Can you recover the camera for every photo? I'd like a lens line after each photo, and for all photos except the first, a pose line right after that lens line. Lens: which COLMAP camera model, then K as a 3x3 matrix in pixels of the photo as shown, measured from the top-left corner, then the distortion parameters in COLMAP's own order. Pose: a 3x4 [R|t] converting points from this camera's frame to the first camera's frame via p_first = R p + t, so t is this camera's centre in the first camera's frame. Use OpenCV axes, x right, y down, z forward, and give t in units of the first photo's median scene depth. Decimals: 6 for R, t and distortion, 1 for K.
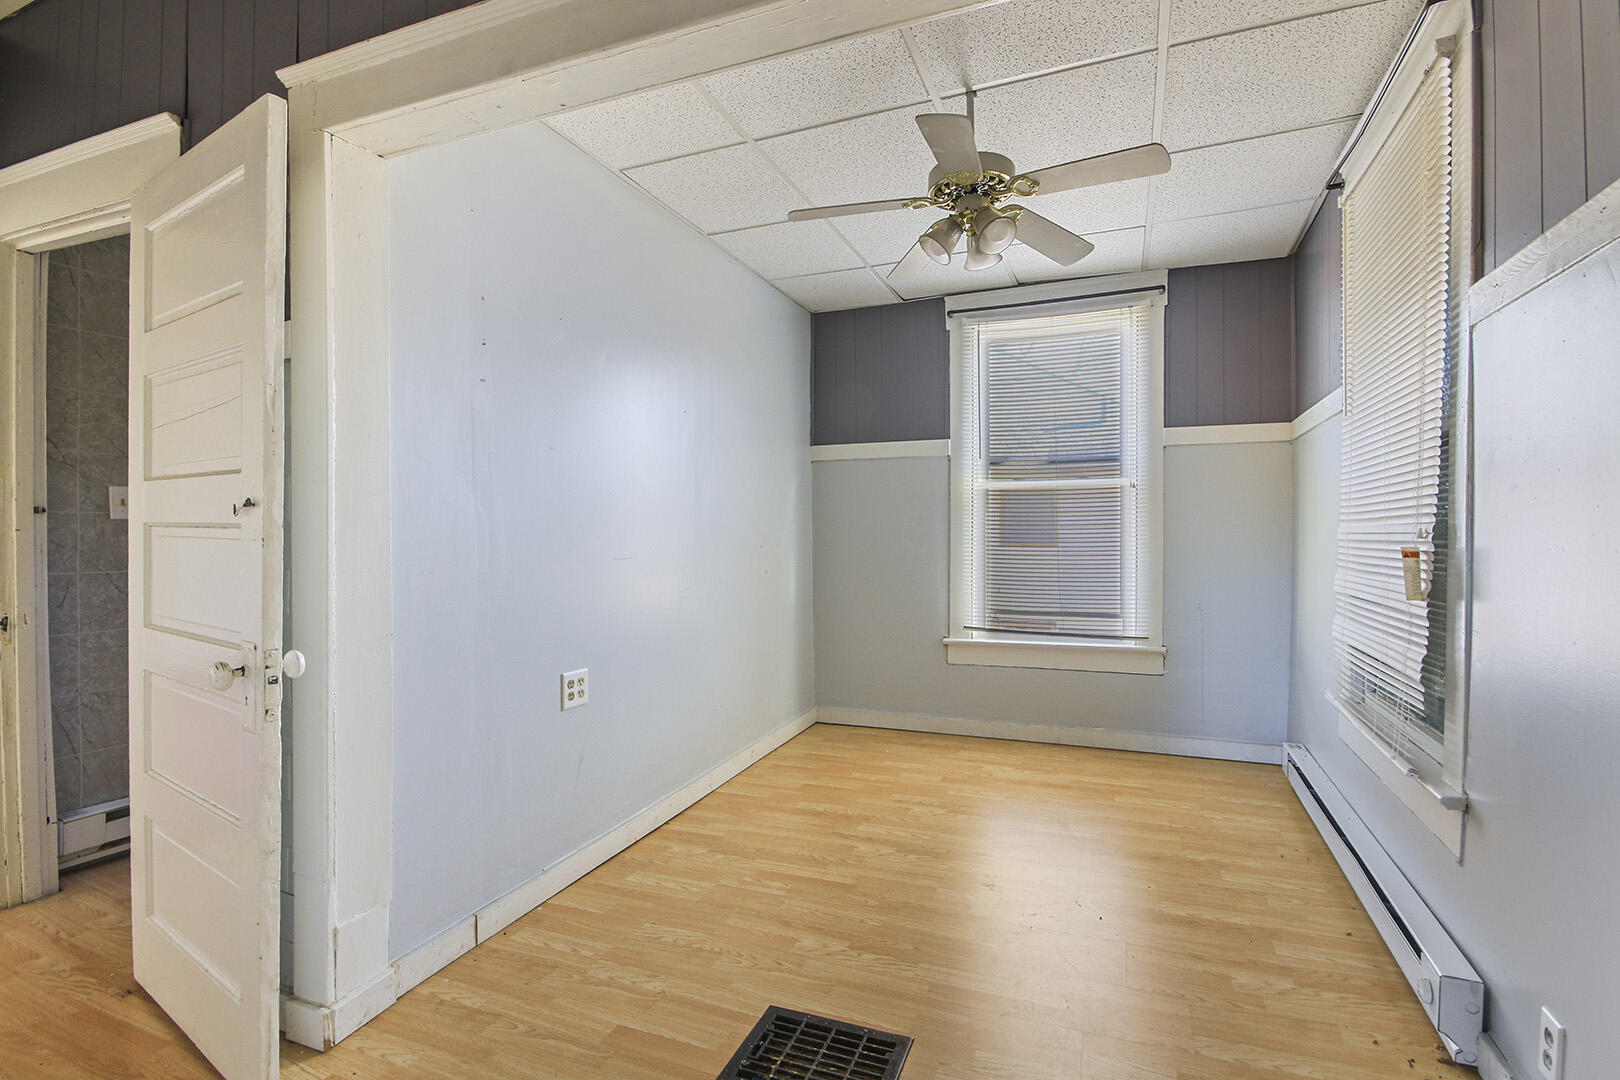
lens RADIAL K [[757.5, 0, 818.5], [0, 757.5, 539.5], [0, 0, 1]] dist [-0.002834, -0.001296]
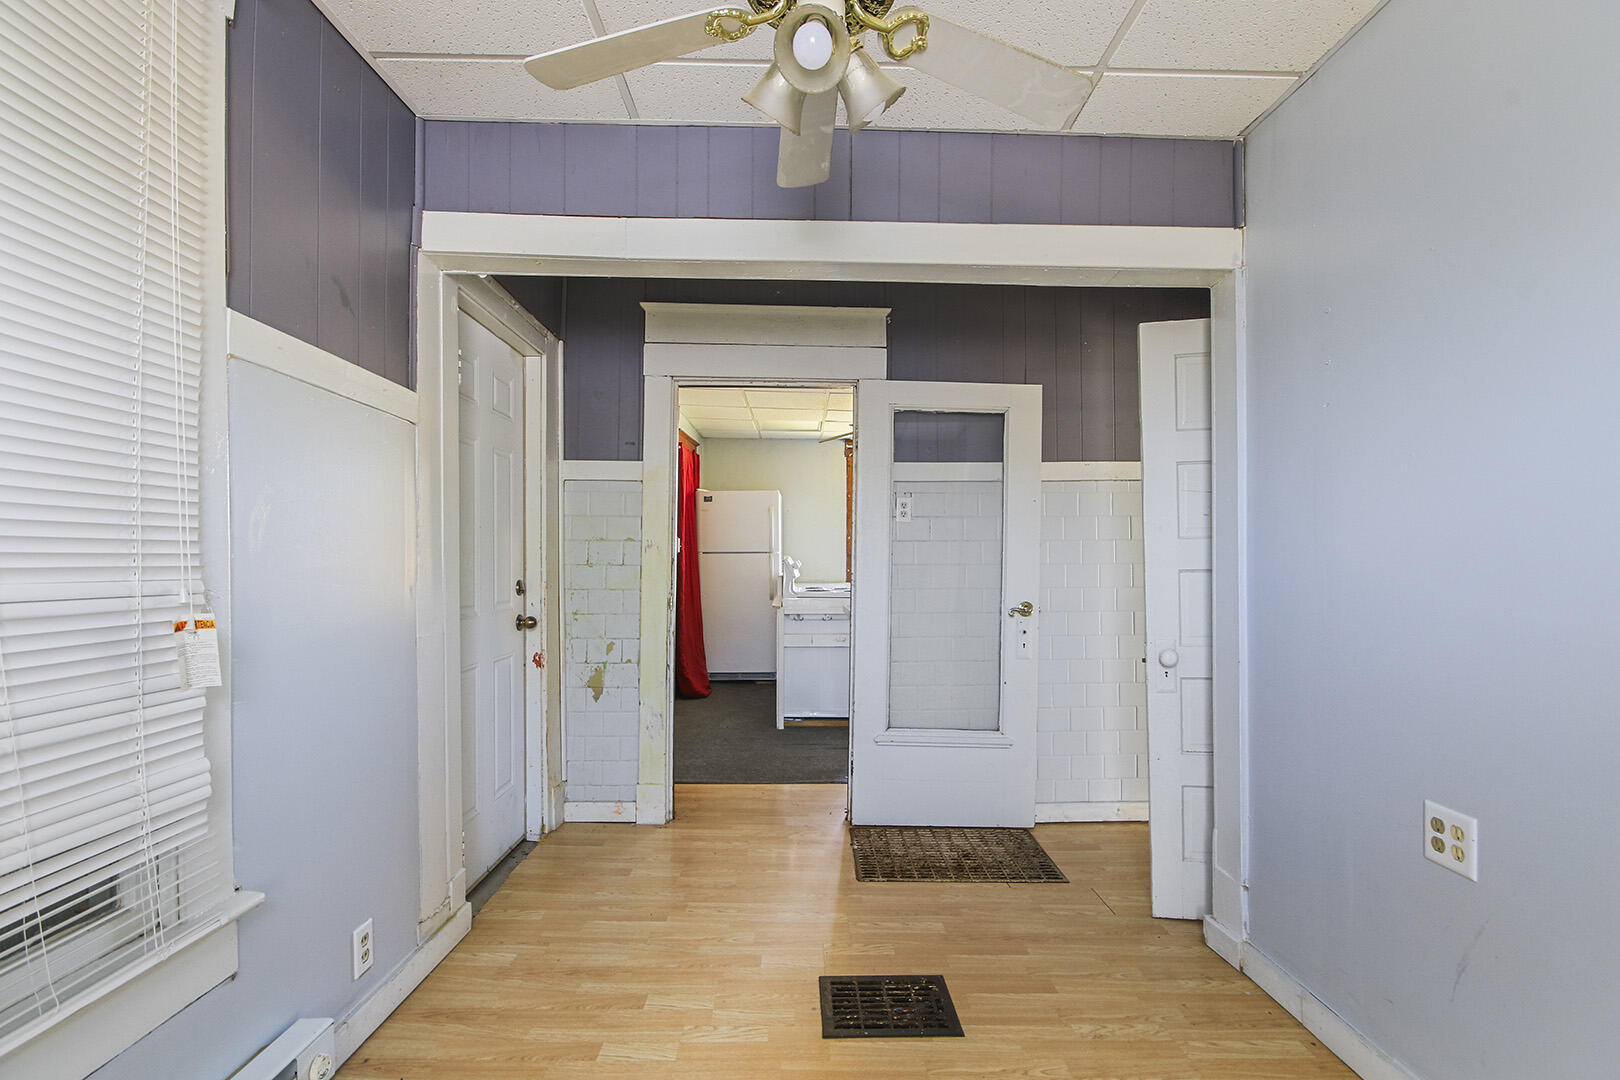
lens RADIAL K [[757.5, 0, 818.5], [0, 757.5, 539.5], [0, 0, 1]] dist [-0.002834, -0.001296]
pose [[-0.913442, -0.001910, -0.406964, 0.426443], [0.009140, 0.999640, -0.025208, -0.037379], [0.406866, -0.026745, -0.913096, 1.468103]]
